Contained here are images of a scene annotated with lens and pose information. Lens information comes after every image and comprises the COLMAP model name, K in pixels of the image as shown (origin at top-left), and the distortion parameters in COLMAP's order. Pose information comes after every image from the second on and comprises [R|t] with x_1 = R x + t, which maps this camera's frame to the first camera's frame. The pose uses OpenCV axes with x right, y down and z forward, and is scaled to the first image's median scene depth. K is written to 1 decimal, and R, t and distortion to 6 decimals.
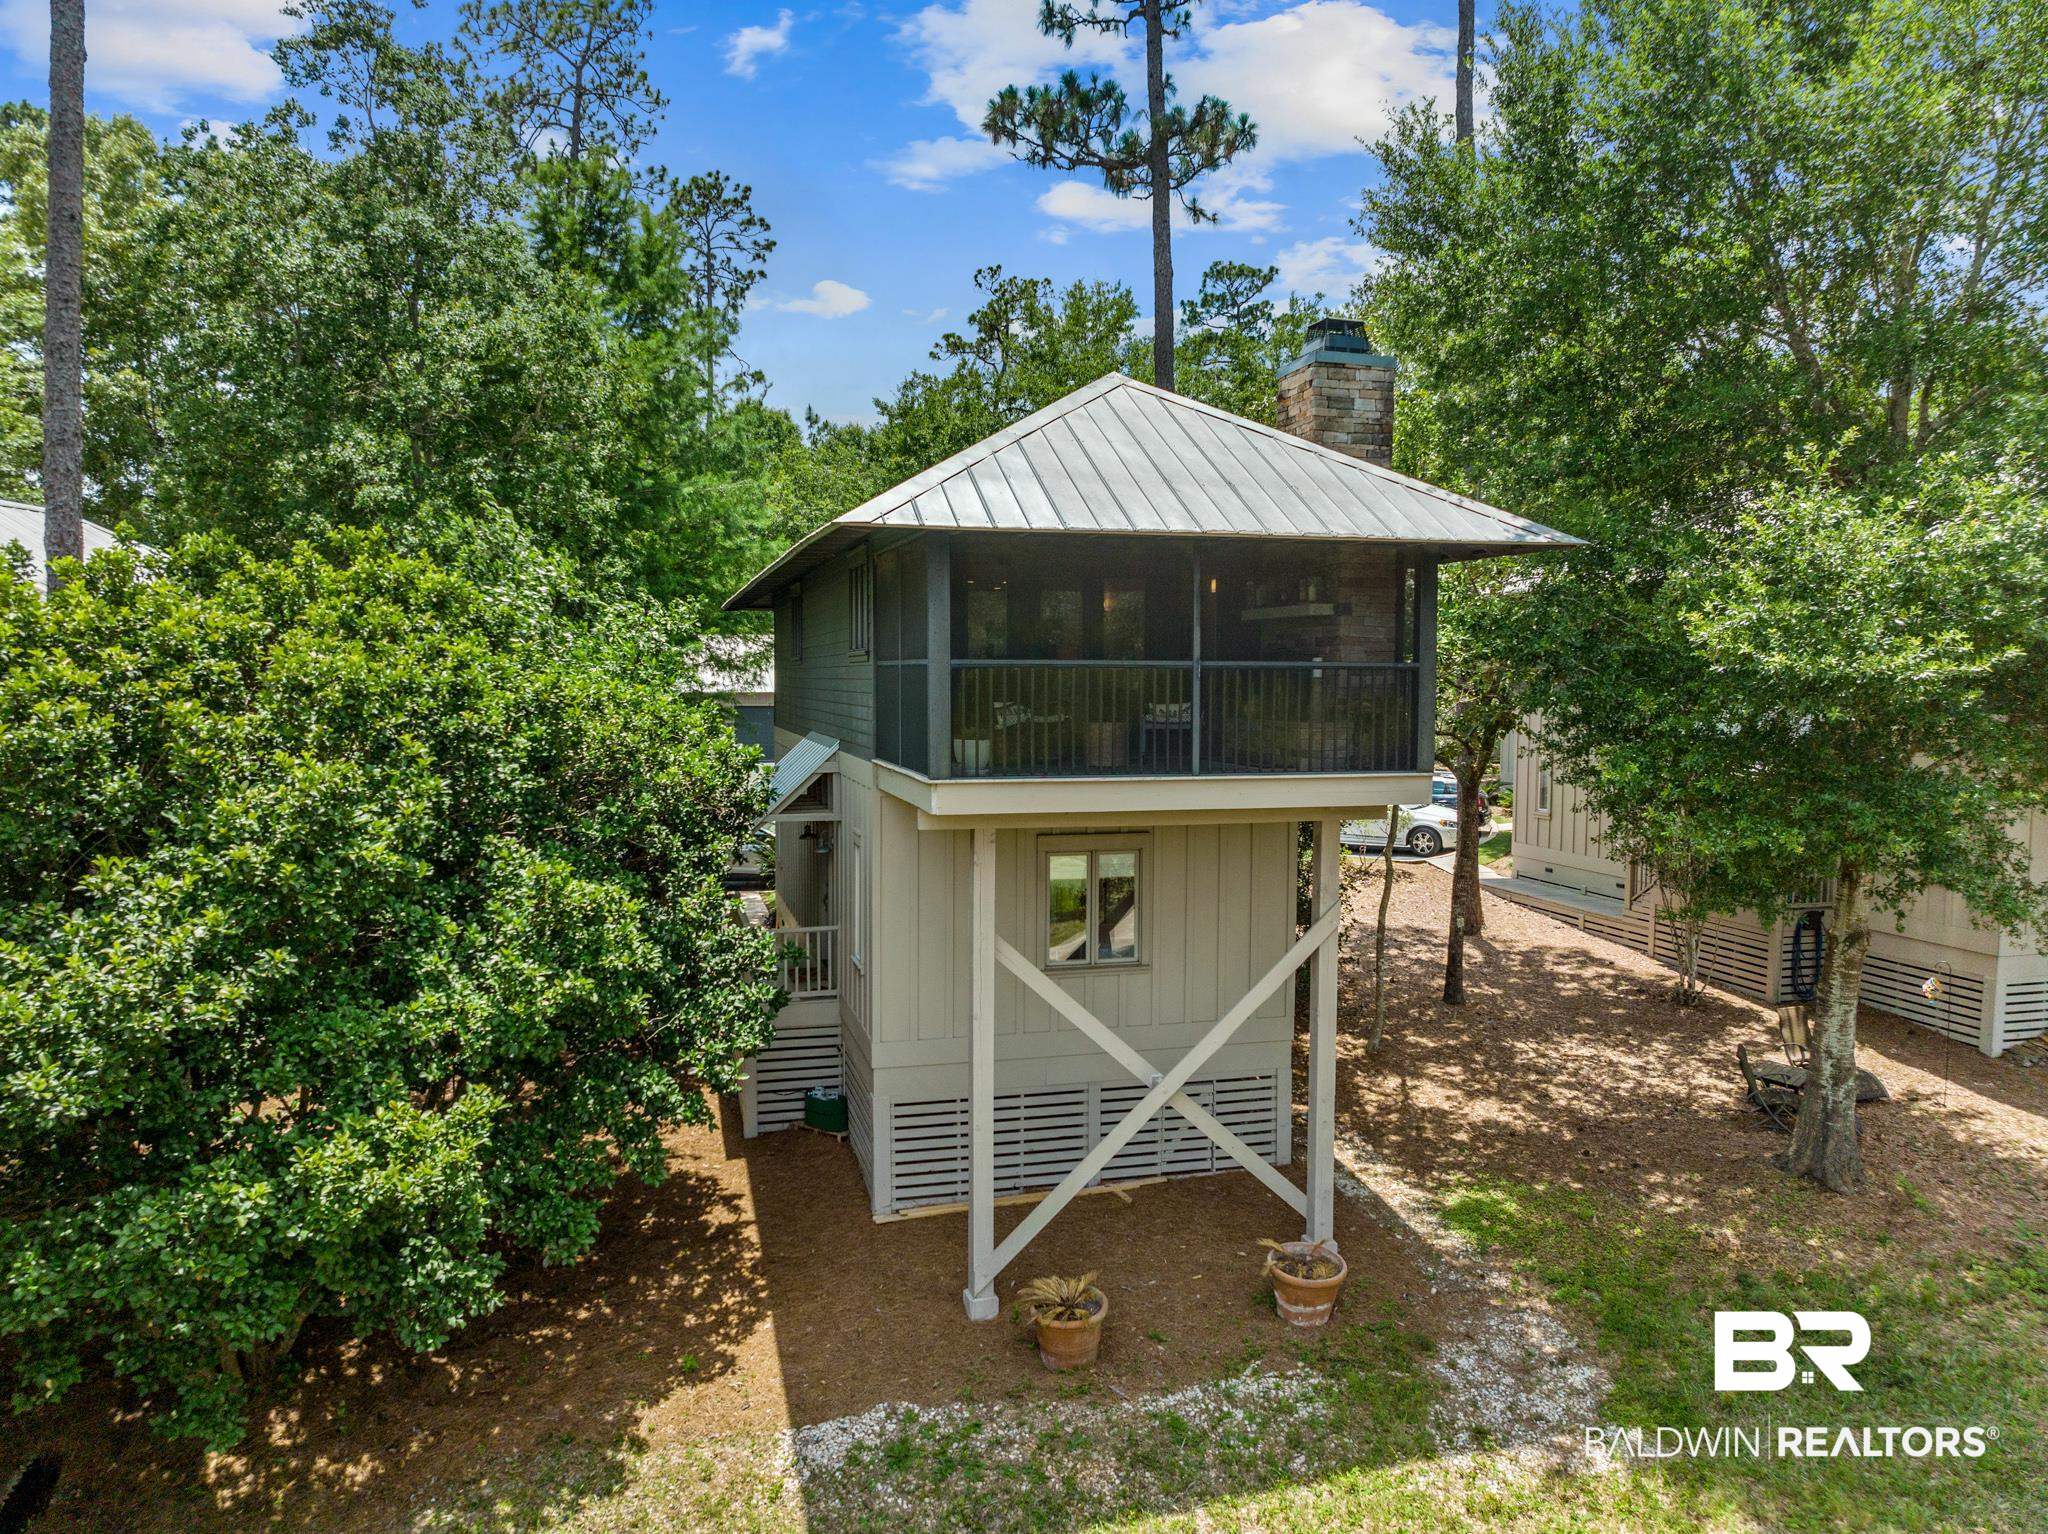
lens RADIAL K [[1445.6, 0, 1024.0], [0, 1445.6, 767.0], [0, 0, 1]] dist [-0.038549, 0.004589]
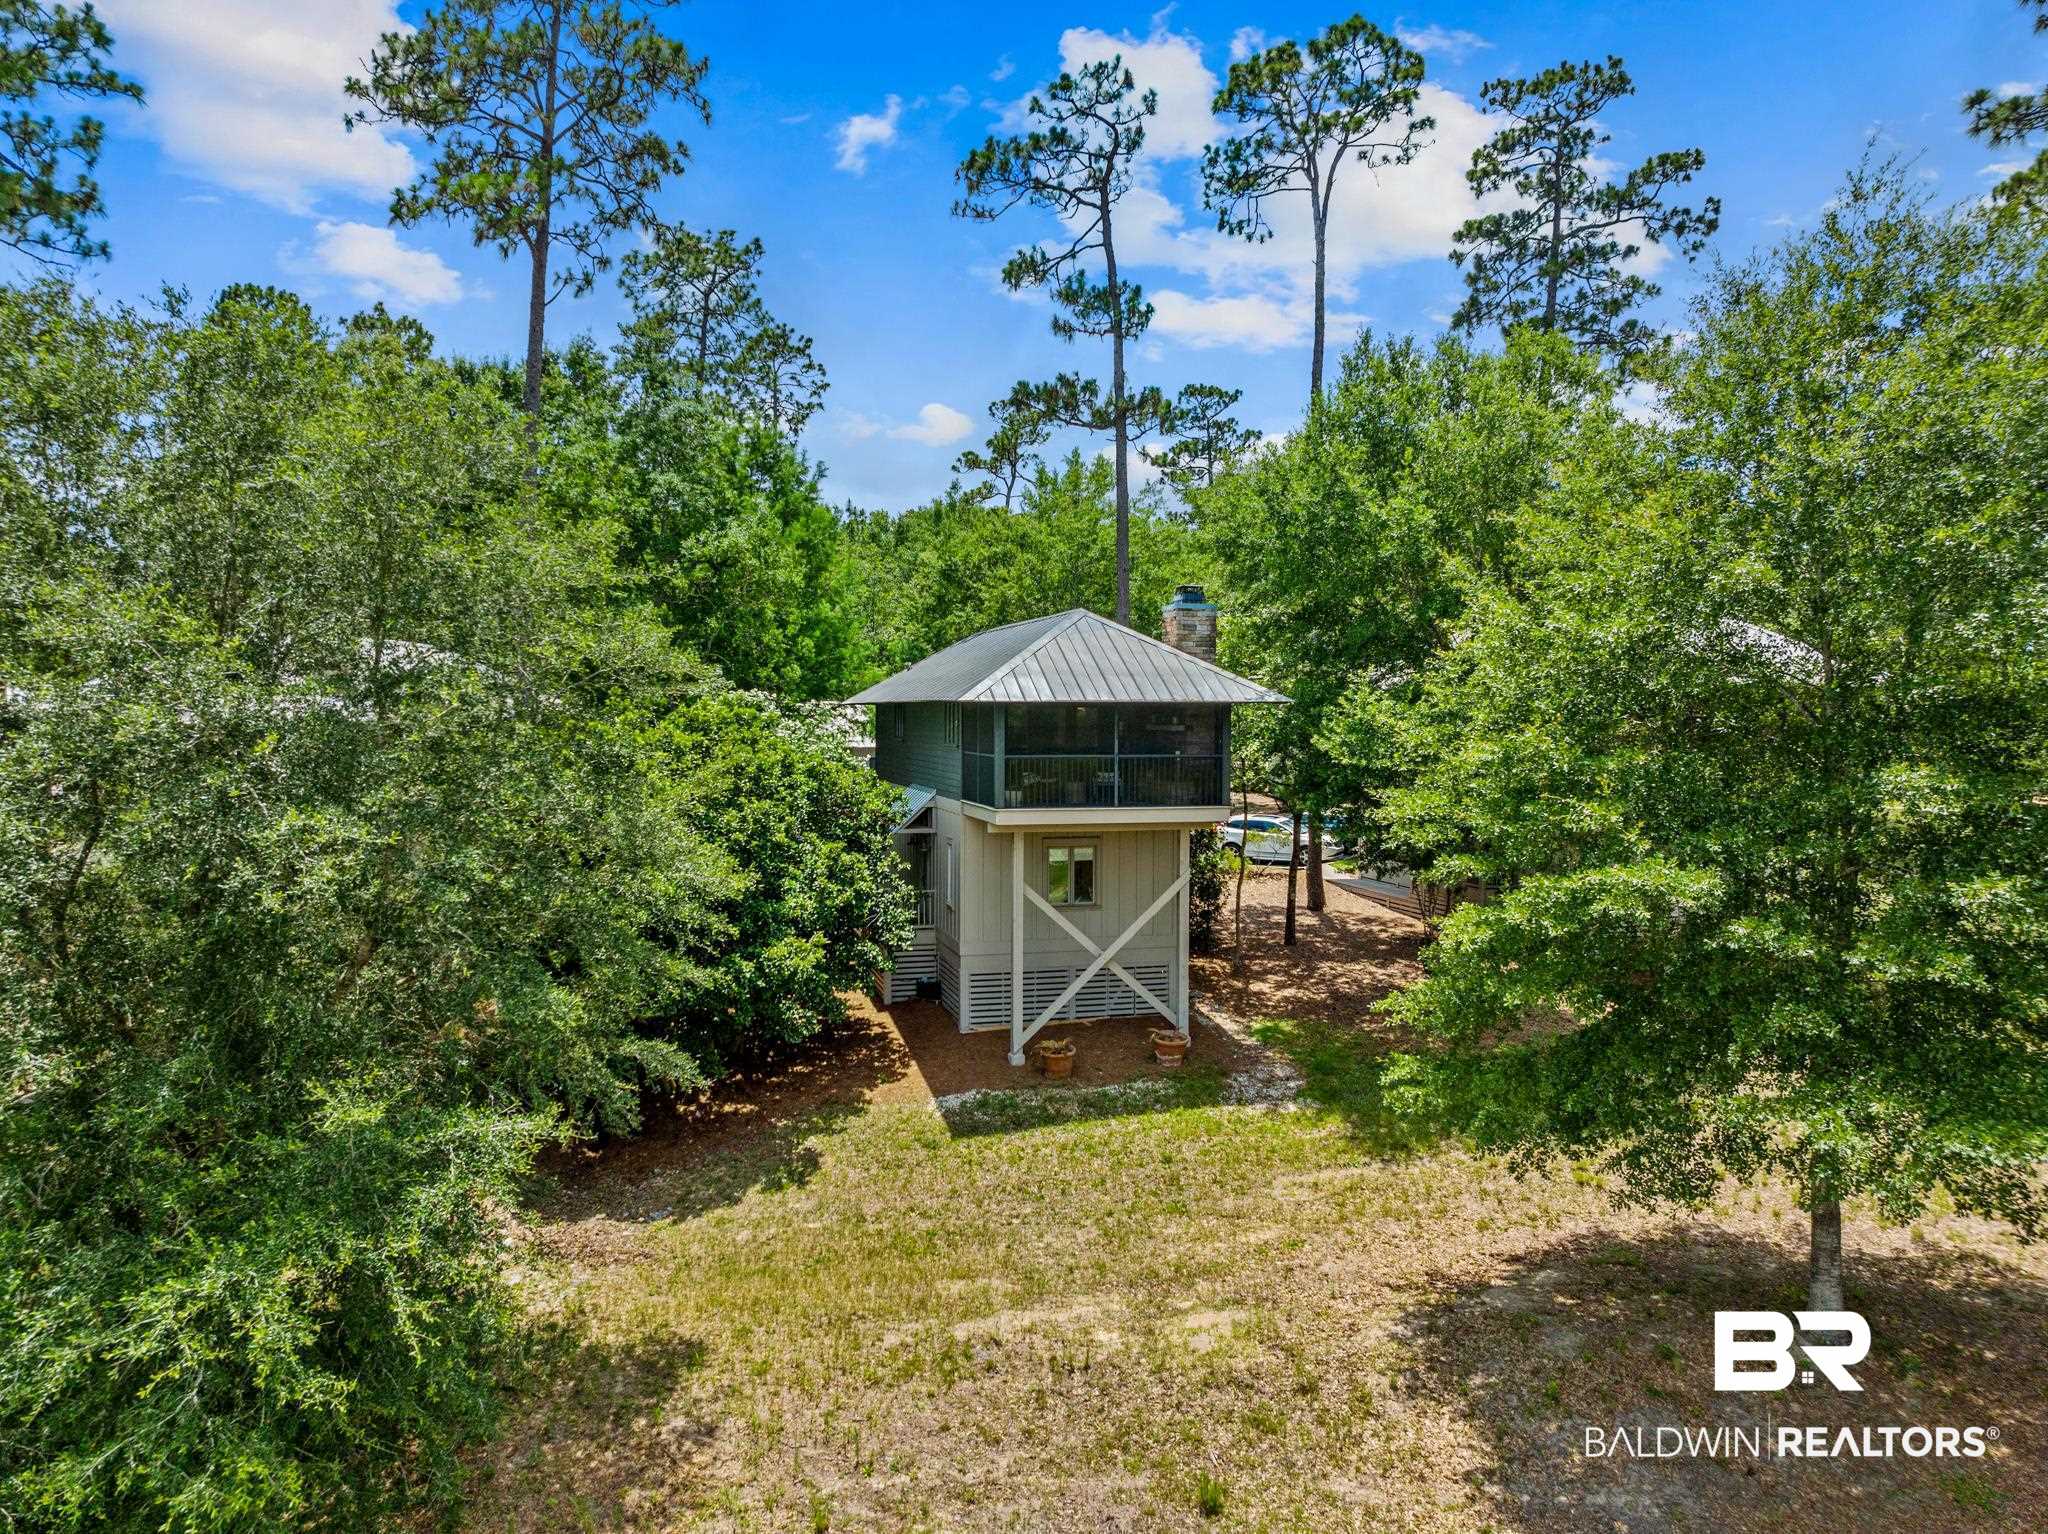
lens RADIAL K [[1445.6, 0, 1024.0], [0, 1445.6, 767.0], [0, 0, 1]] dist [-0.038549, 0.004589]
pose [[0.999999, 0.000332, -0.001608, -0.015040], [-0.000375, 0.999645, -0.026643, 0.002973], [0.001599, 0.026644, 0.999644, -1.066358]]
